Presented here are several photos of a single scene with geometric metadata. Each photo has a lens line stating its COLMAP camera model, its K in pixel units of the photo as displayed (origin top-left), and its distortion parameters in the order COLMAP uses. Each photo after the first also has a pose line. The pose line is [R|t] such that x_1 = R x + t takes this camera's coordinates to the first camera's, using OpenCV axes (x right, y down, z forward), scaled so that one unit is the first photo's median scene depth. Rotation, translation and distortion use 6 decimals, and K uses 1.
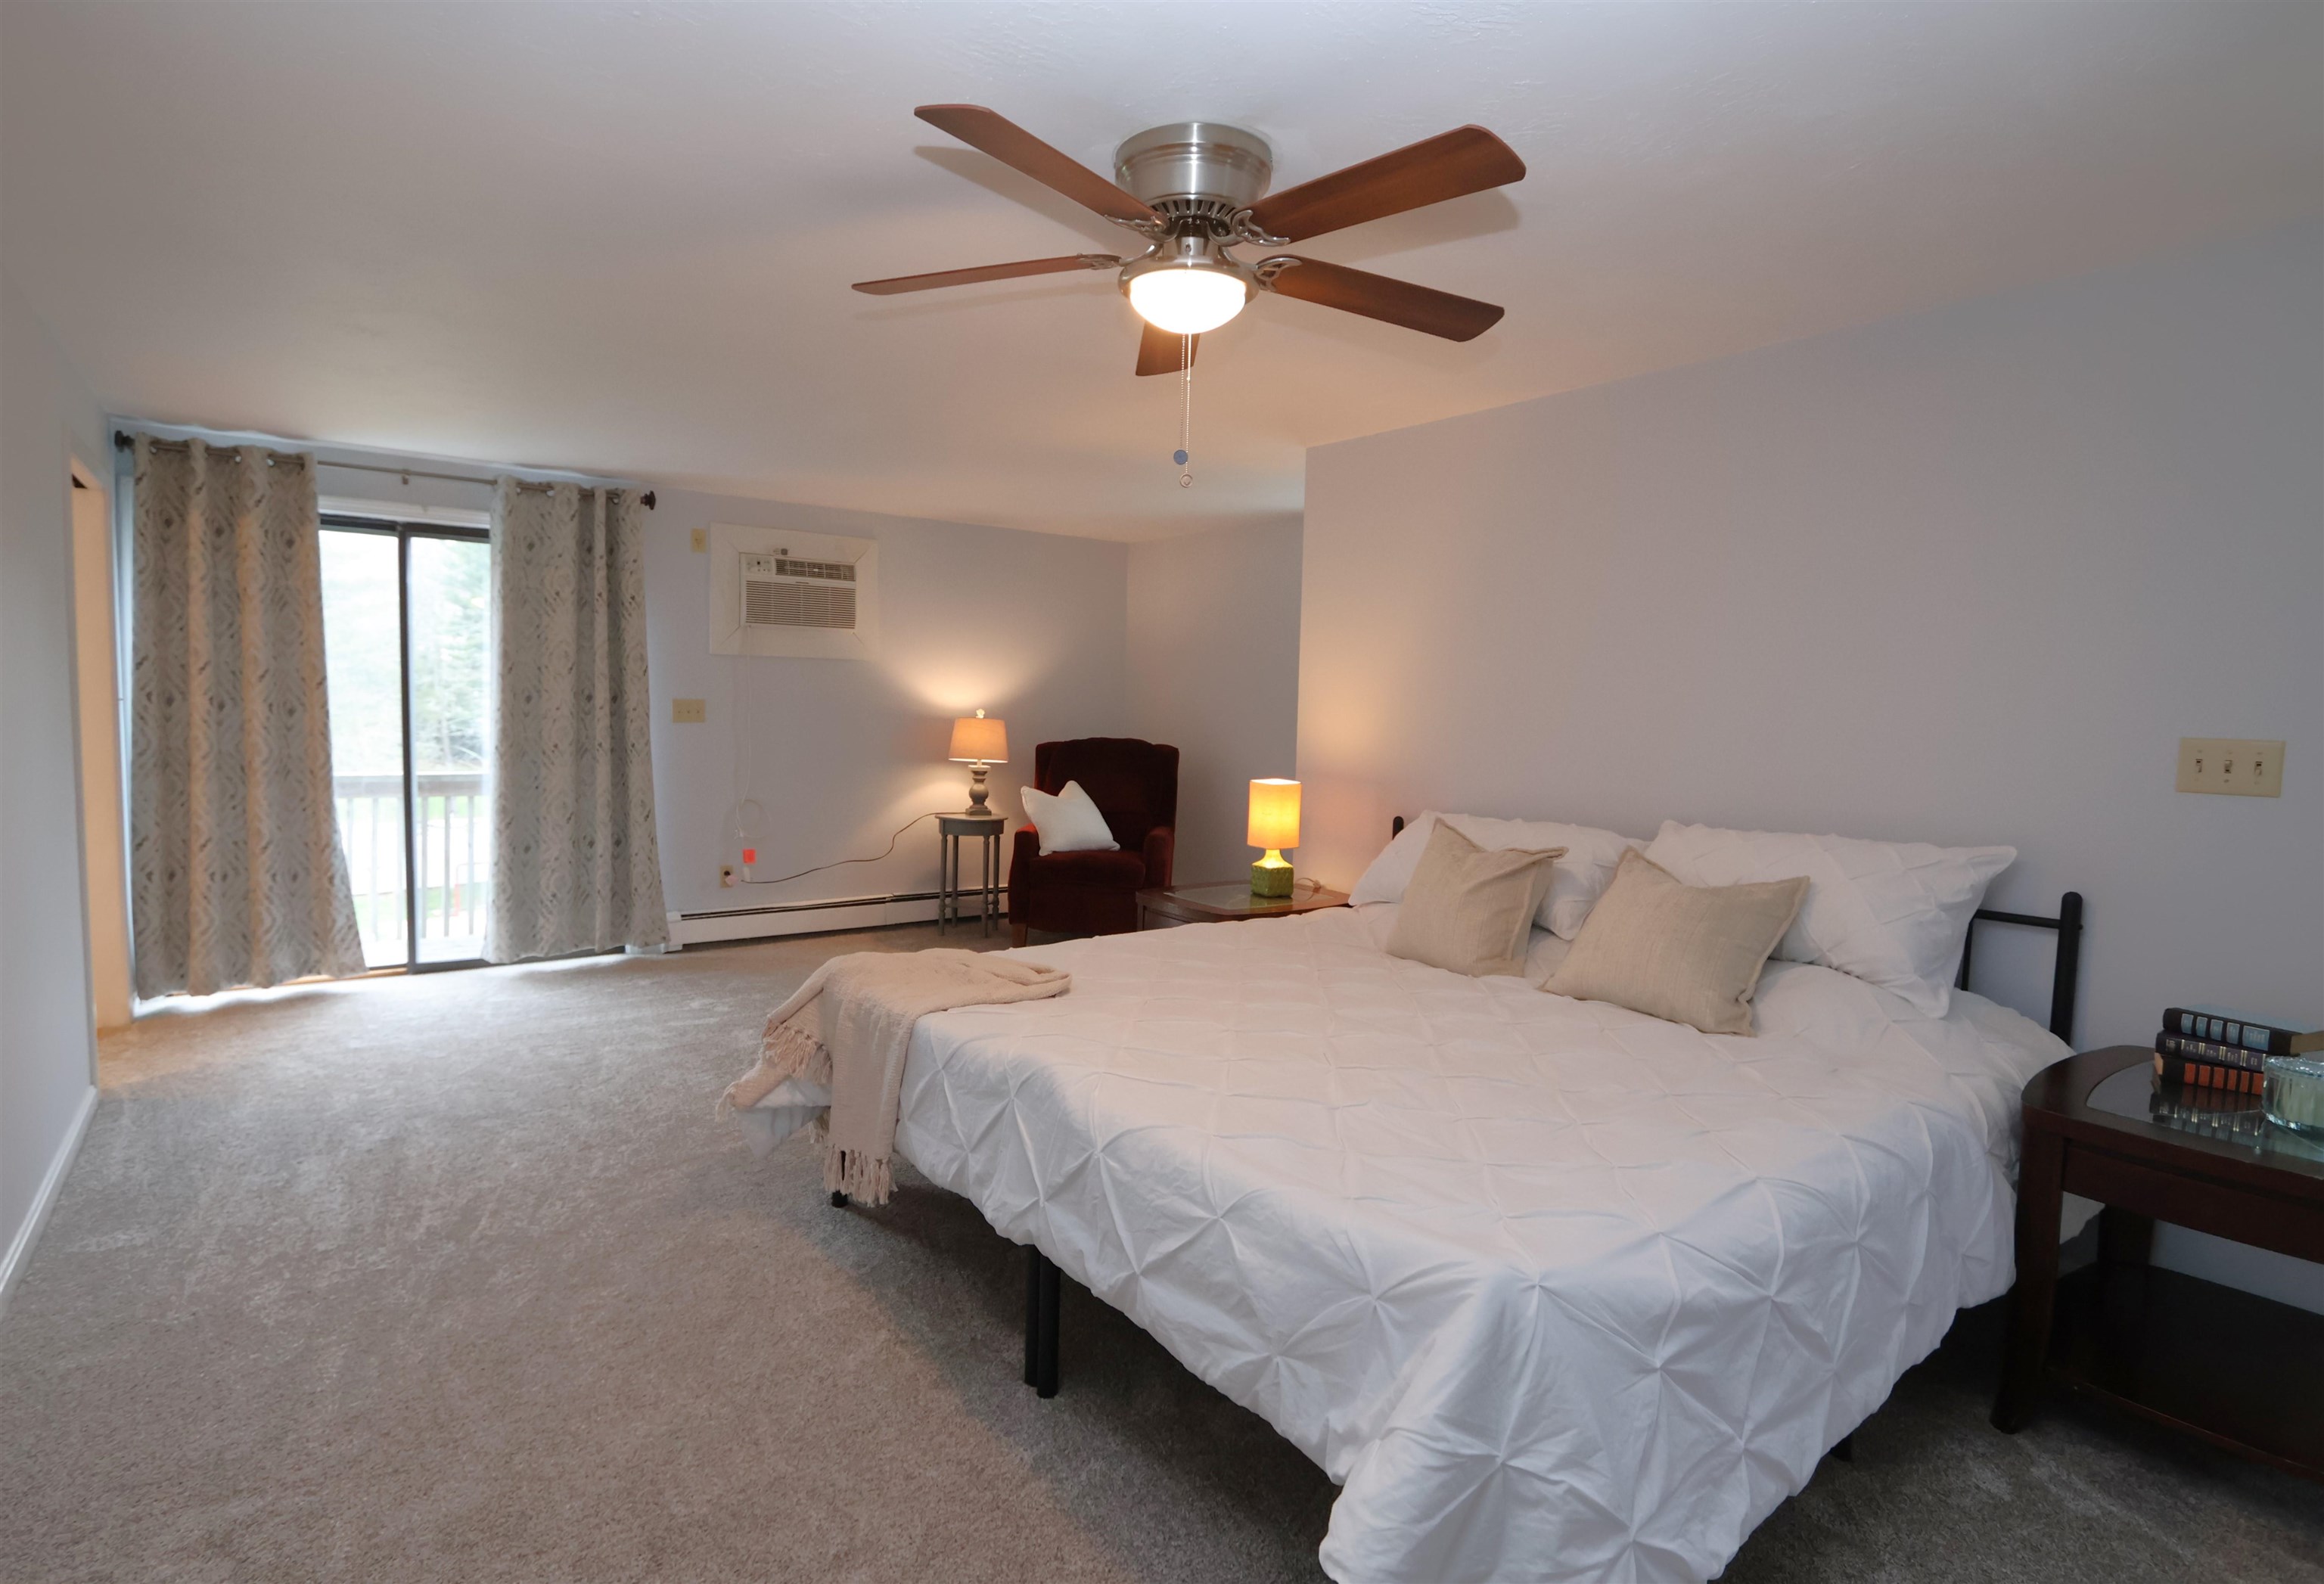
lens RADIAL K [[1152.7, 0, 1114.3], [0, 1152.7, 800.8], [0, 0, 1]] dist [-0.002175, -0.001242]
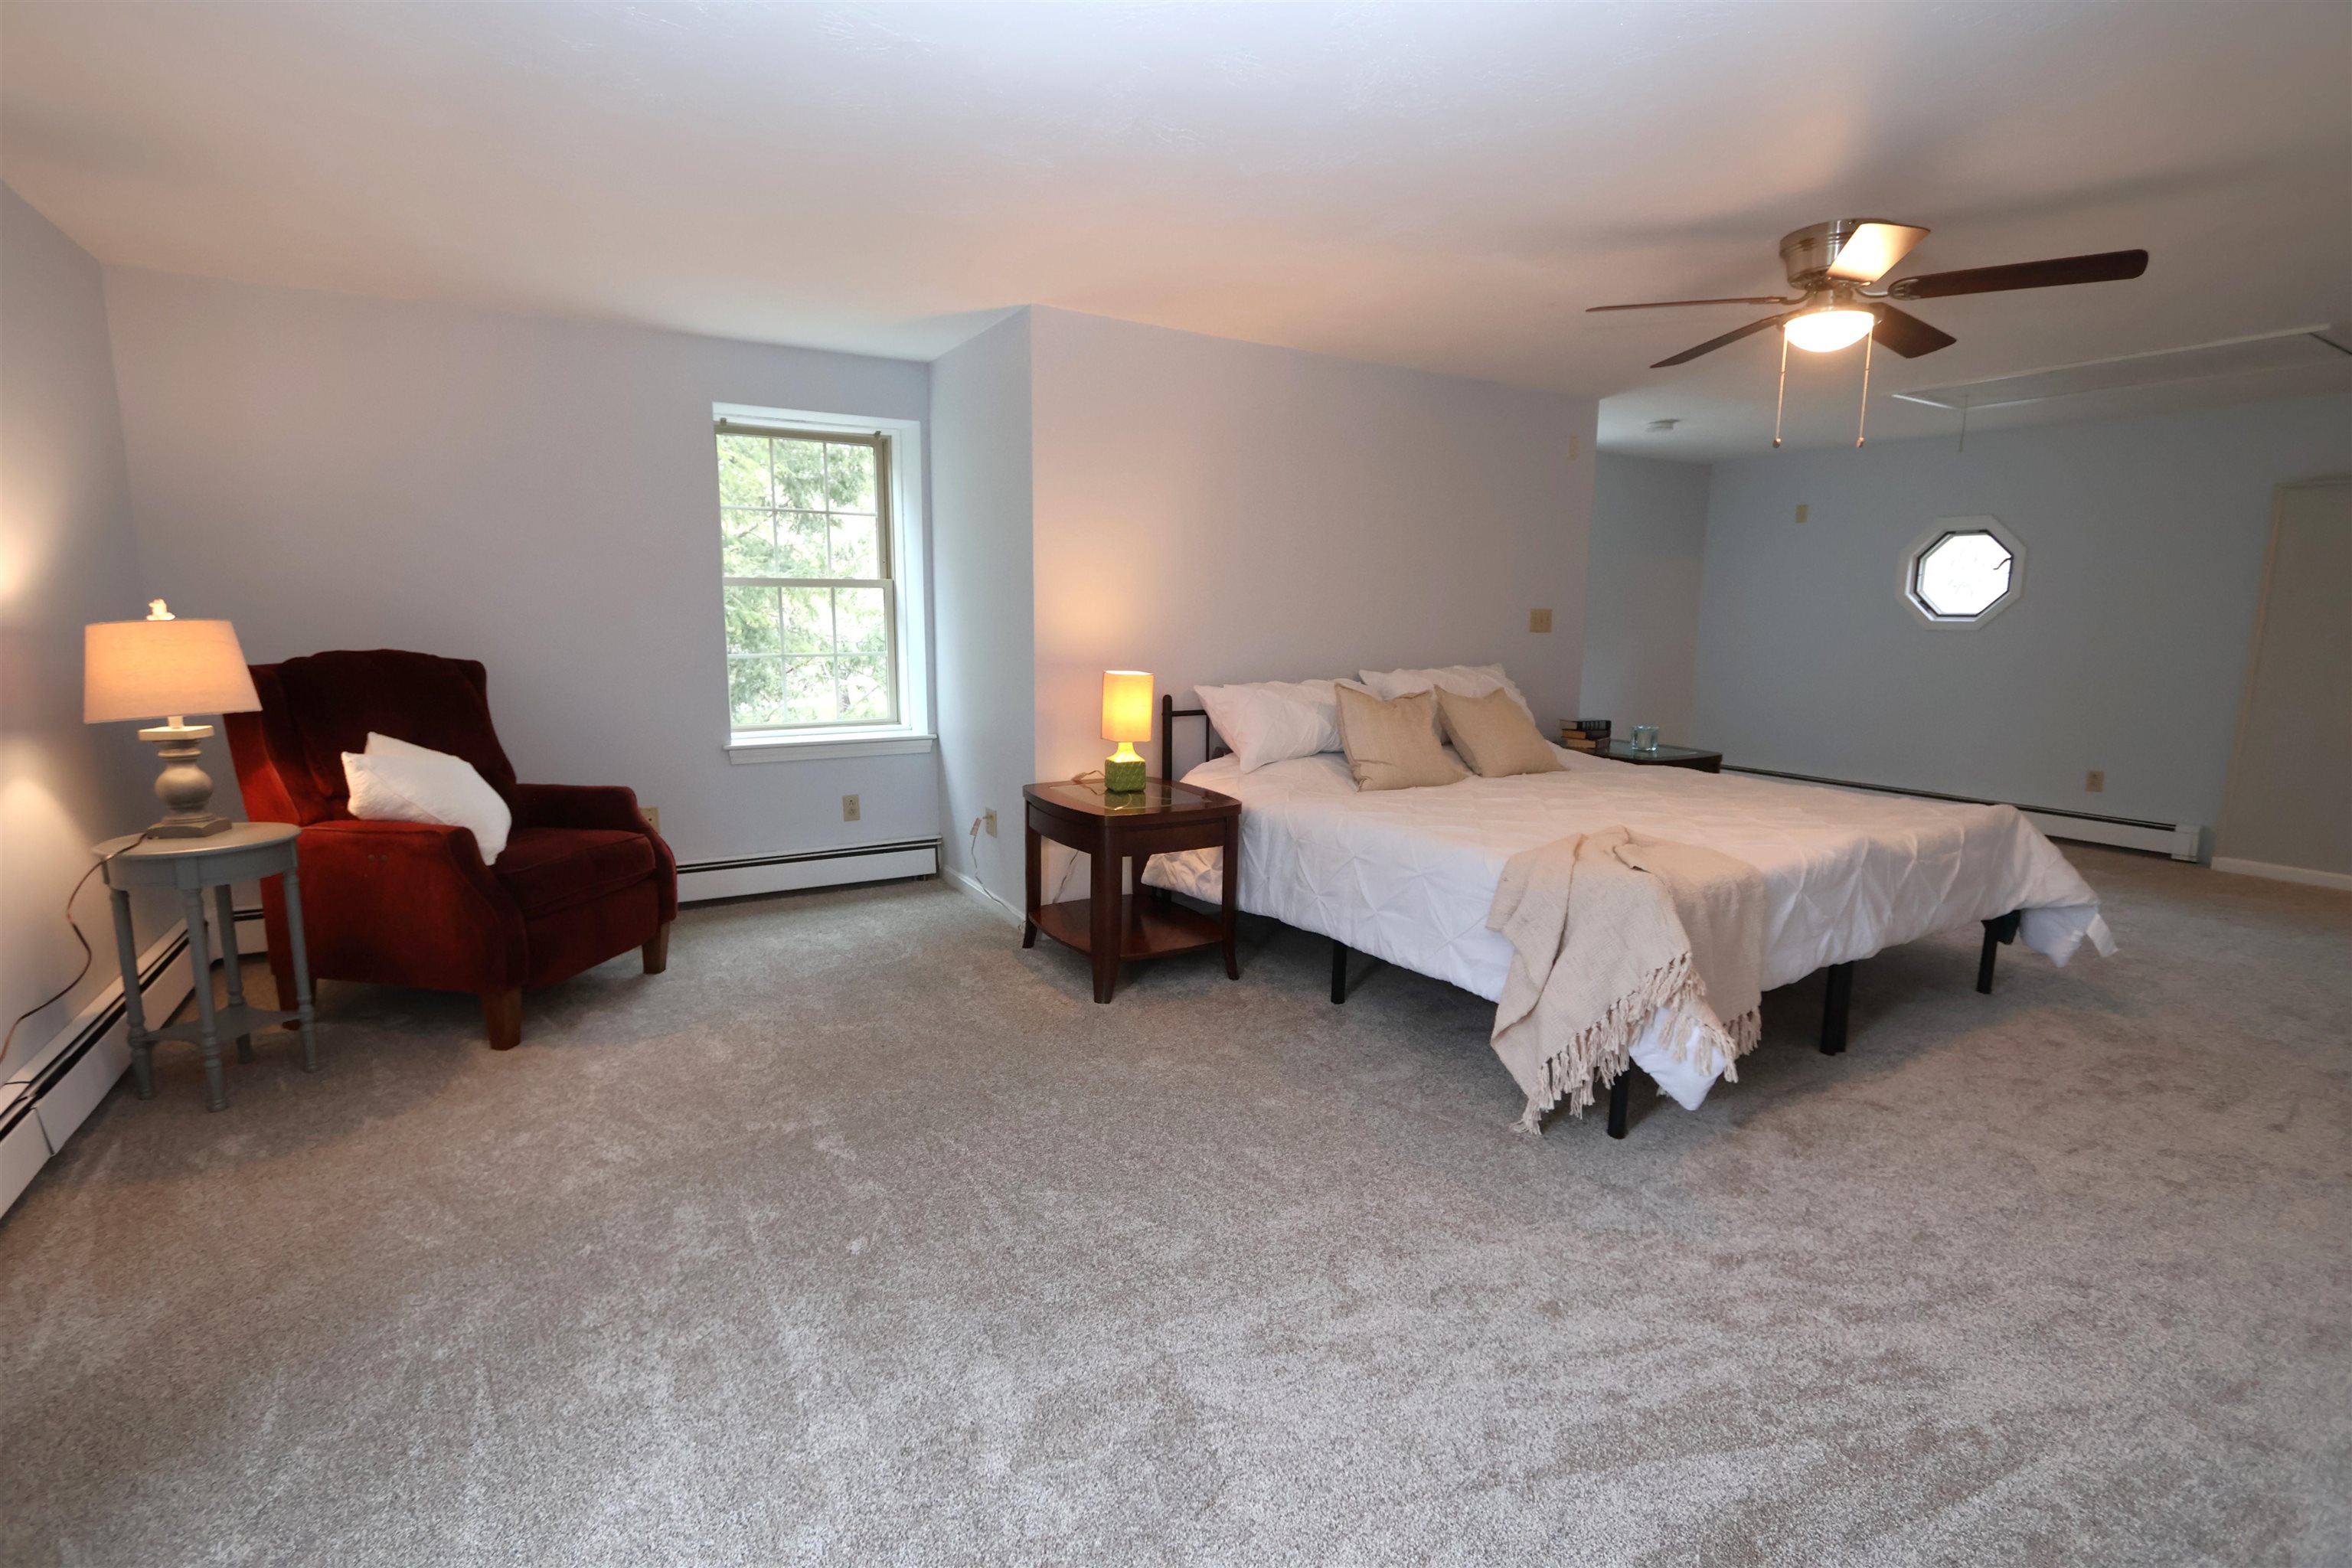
lens RADIAL K [[1107.8, 0, 1161.0], [0, 1107.8, 781.2], [0, 0, 1]] dist [-0.025275, 0.006717]
pose [[0.078897, -0.166778, 0.982833, -0.636386], [0.077665, 0.983938, 0.160731, -0.060059], [-0.993853, 0.063651, 0.090582, 0.736652]]
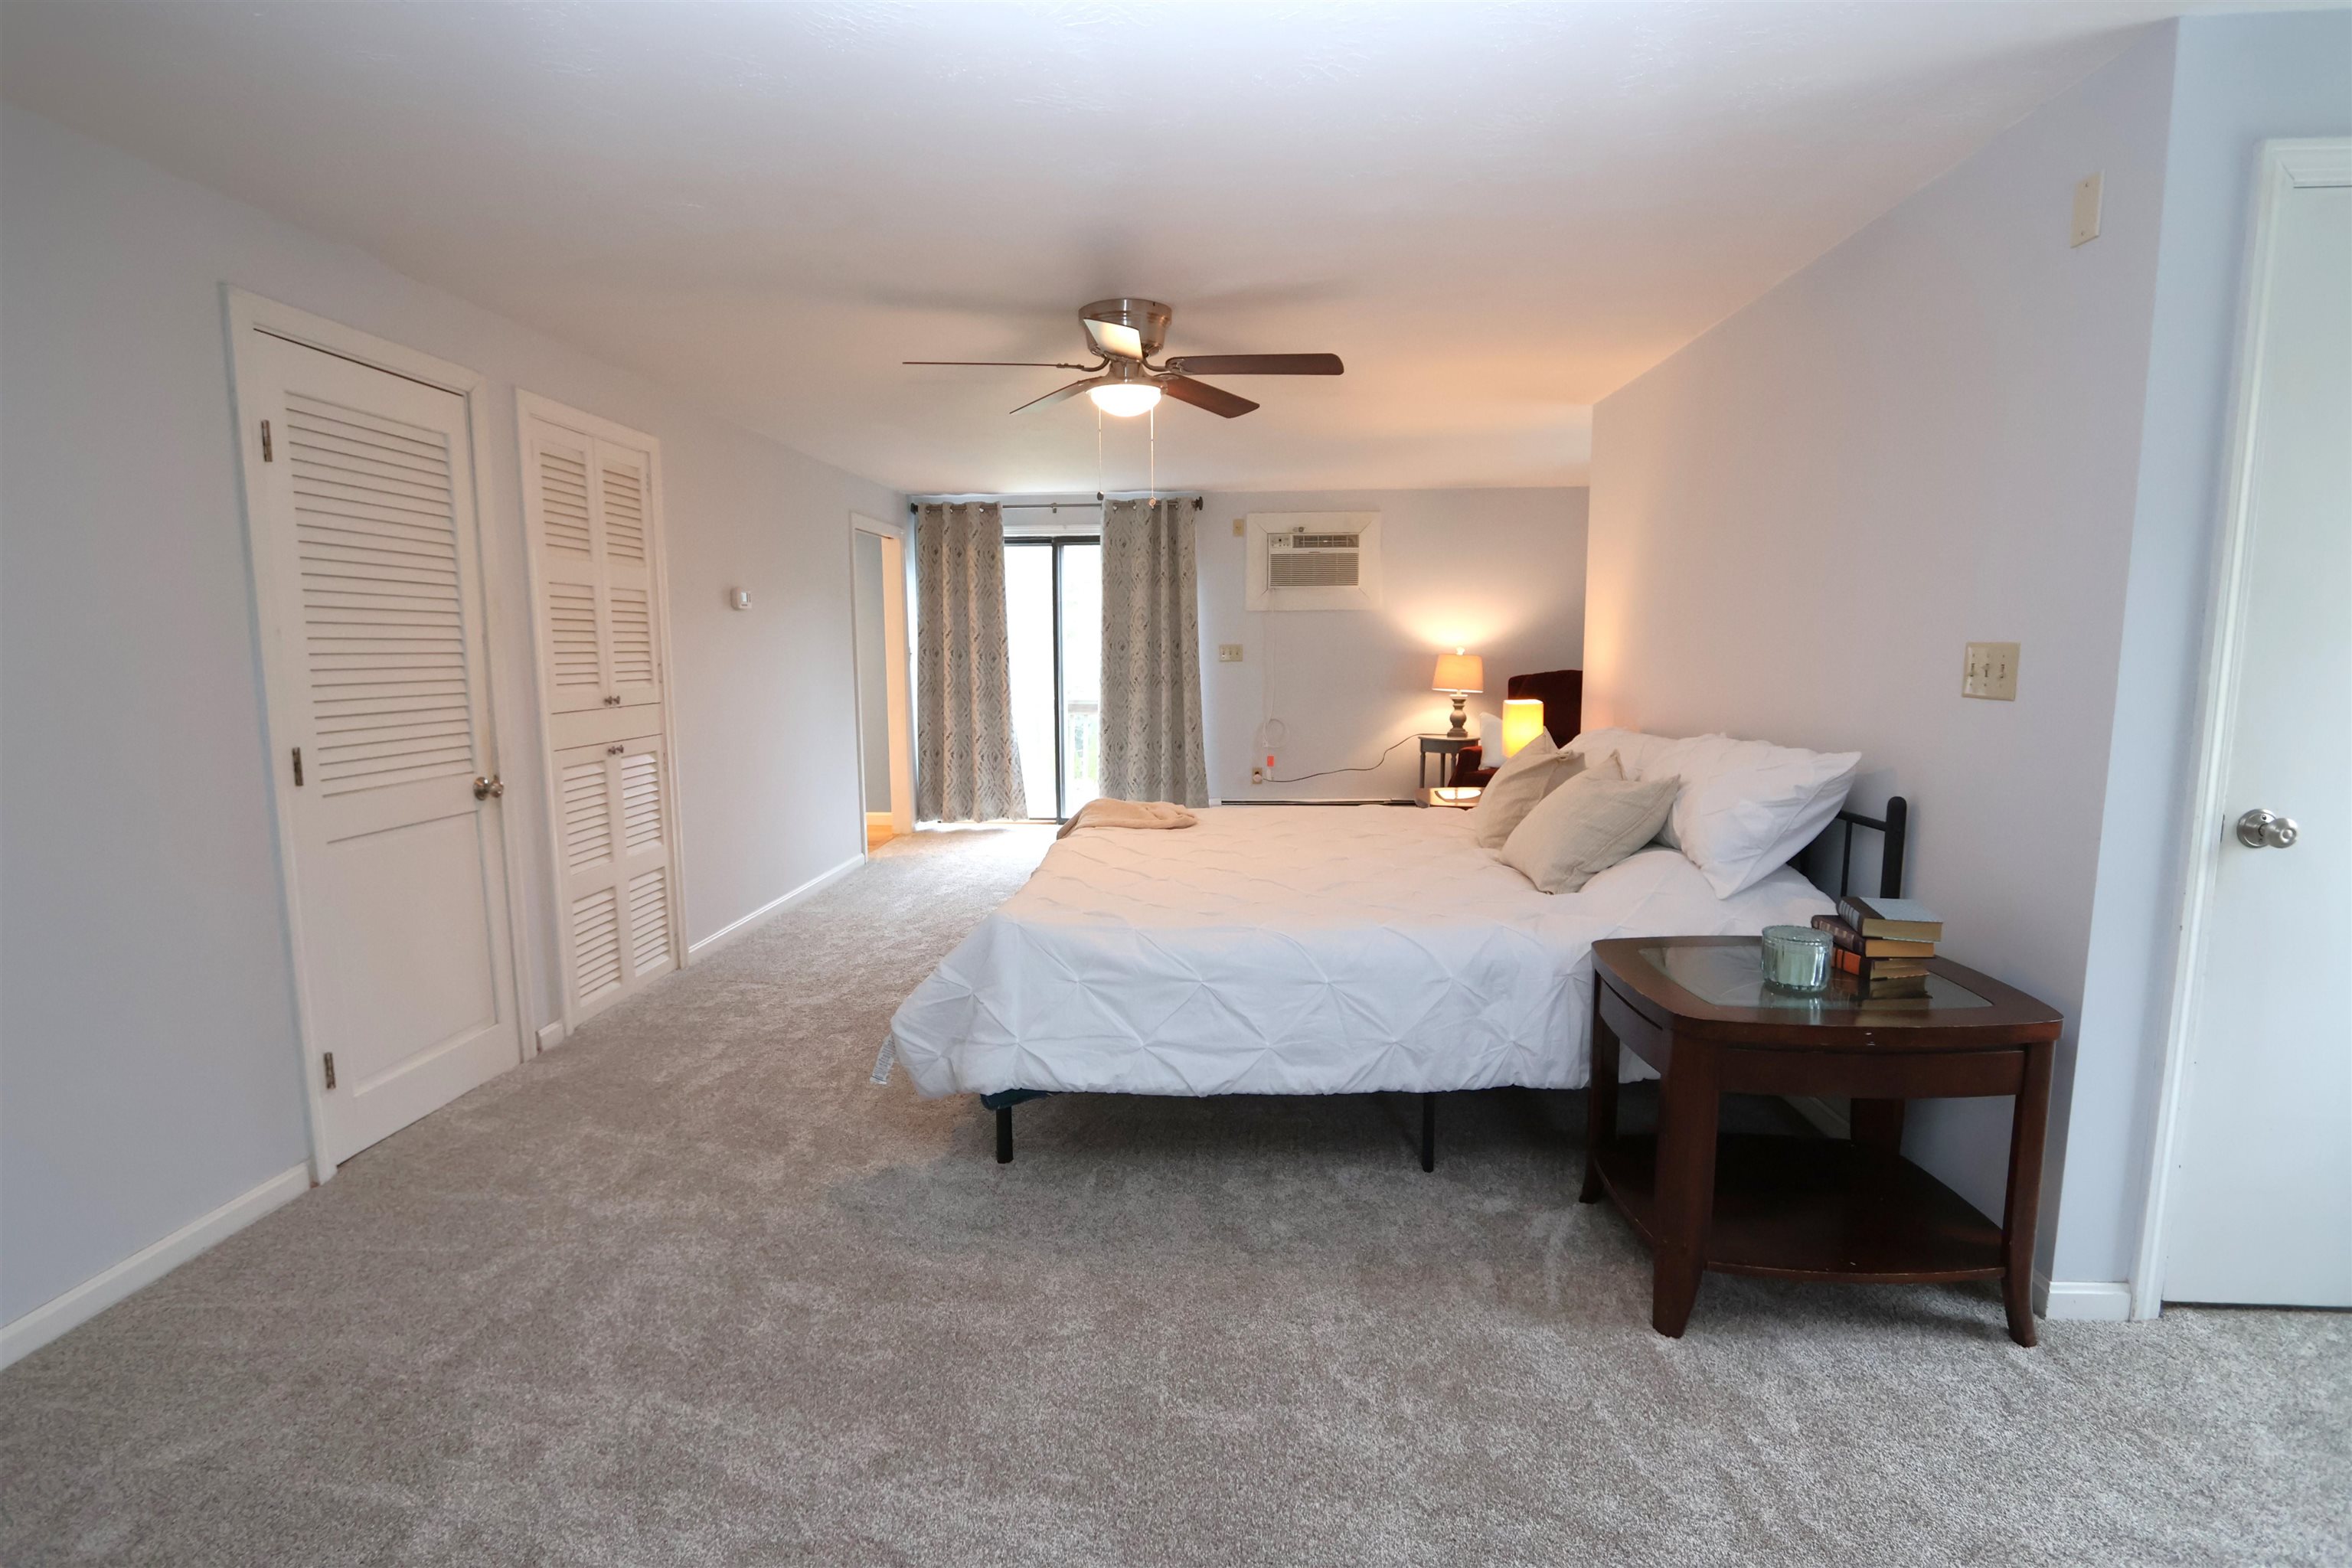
lens RADIAL K [[1085.3, 0, 1163.8], [0, 1085.3, 783.3], [0, 0, 1]] dist [-0.017663, 0.001363]
pose [[0.791563, 0.051184, -0.608940, 0.410949], [-0.026532, 0.998425, 0.049432, 0.017036], [0.610511, -0.022973, 0.791675, -0.087875]]
